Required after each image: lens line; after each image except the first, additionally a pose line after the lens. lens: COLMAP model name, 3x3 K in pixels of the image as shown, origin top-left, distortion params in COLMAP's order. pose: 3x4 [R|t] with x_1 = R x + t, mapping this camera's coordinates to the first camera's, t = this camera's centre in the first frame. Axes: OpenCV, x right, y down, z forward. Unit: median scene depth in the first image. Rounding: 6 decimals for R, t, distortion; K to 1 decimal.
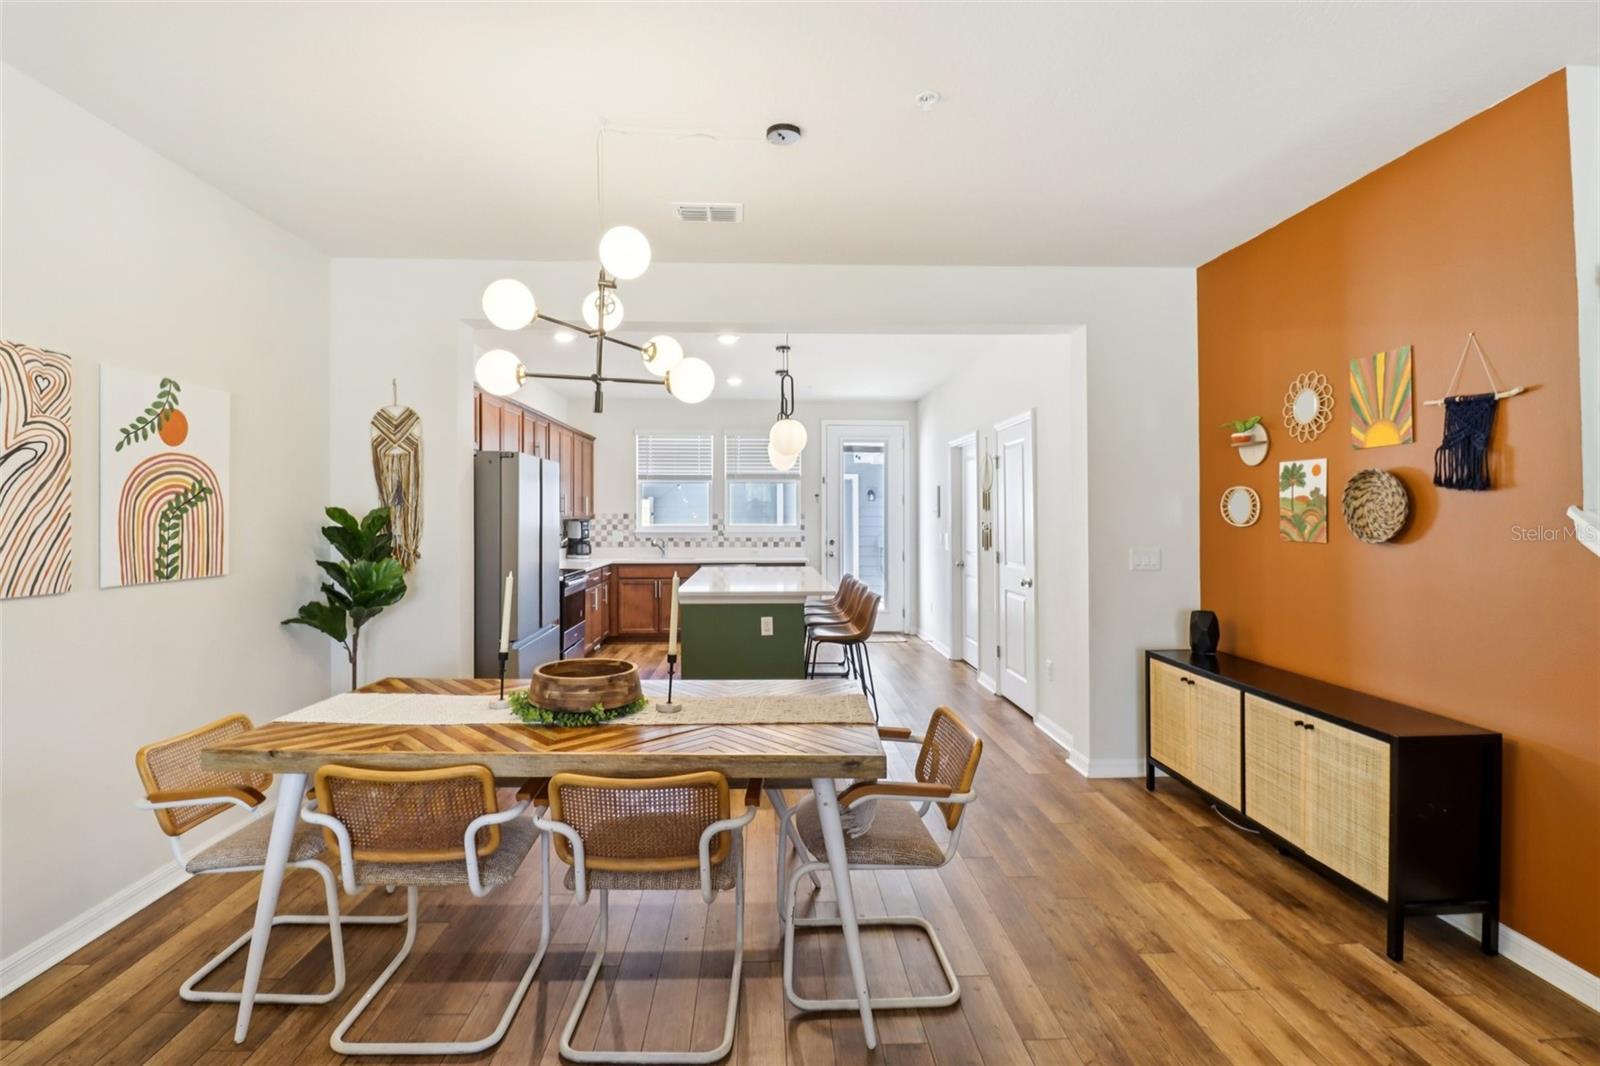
lens RADIAL K [[751.5, 0, 785.0], [0, 751.5, 509.8], [0, 0, 1]] dist [0.002203, -0.015126]
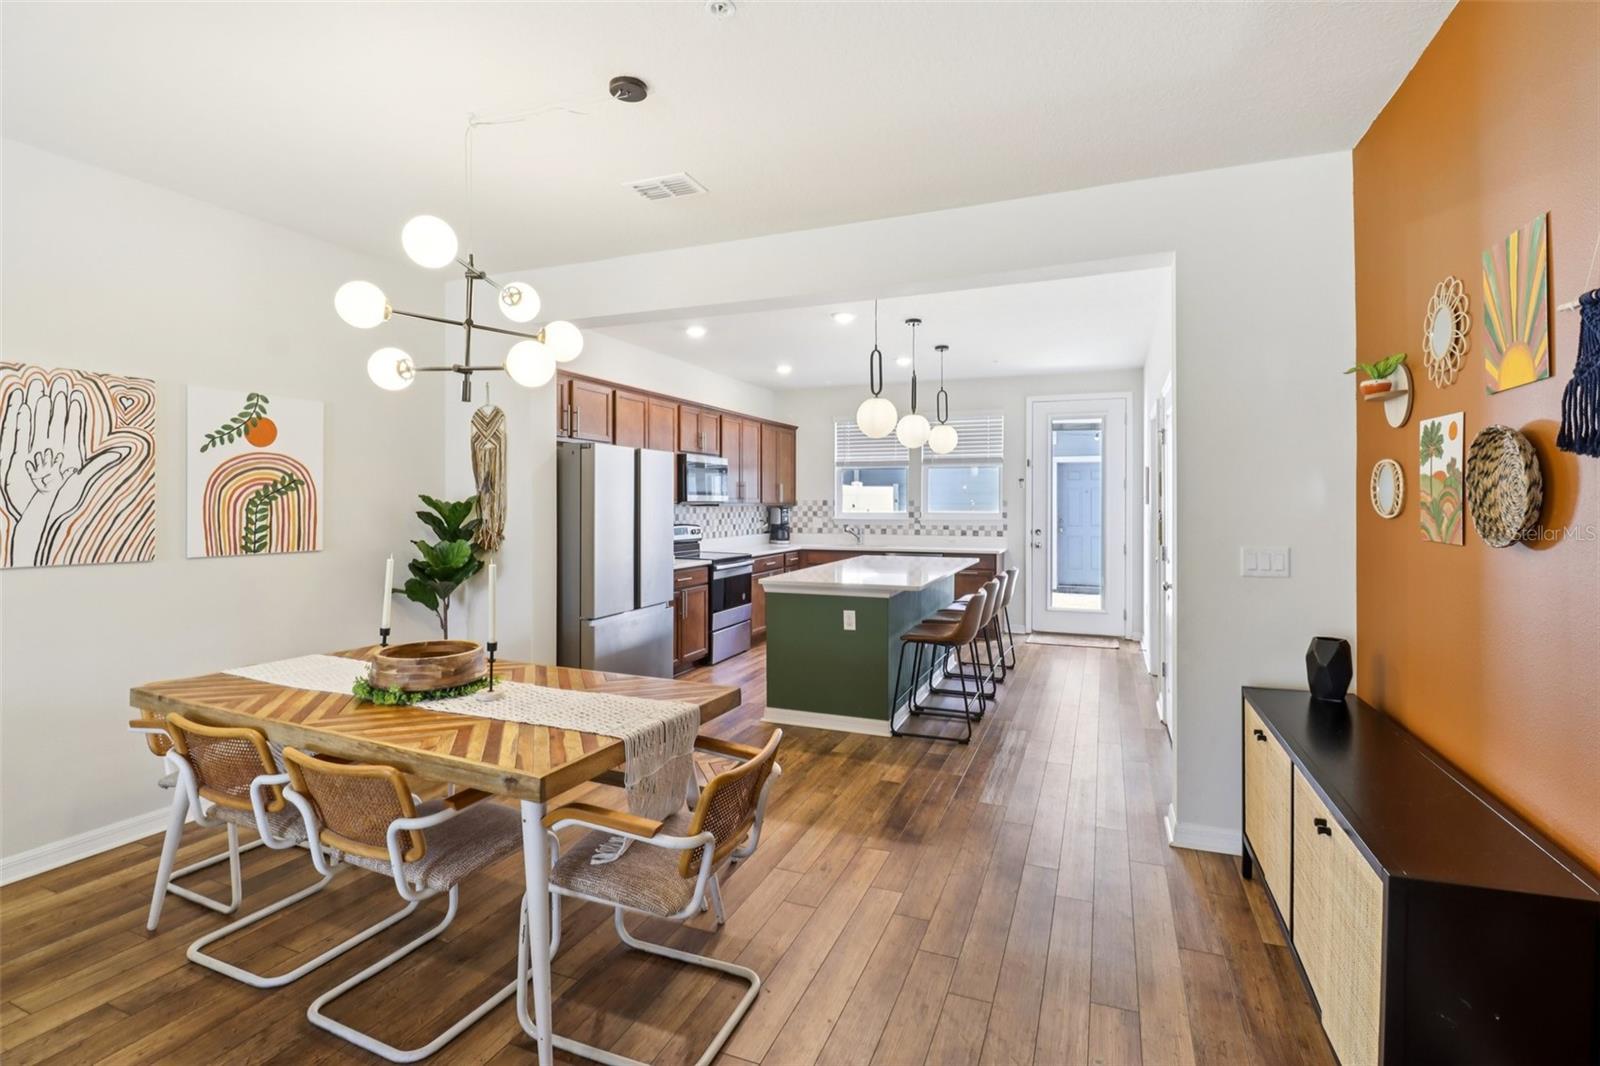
lens RADIAL K [[742.7, 0, 806.8], [0, 742.7, 502.5], [0, 0, 1]] dist [0.004216, -0.014983]
pose [[0.914679, -0.000085, -0.404181, 0.465579], [0.003234, 0.999970, 0.007107, 0.002025], [0.404168, -0.007808, 0.914651, 0.205207]]
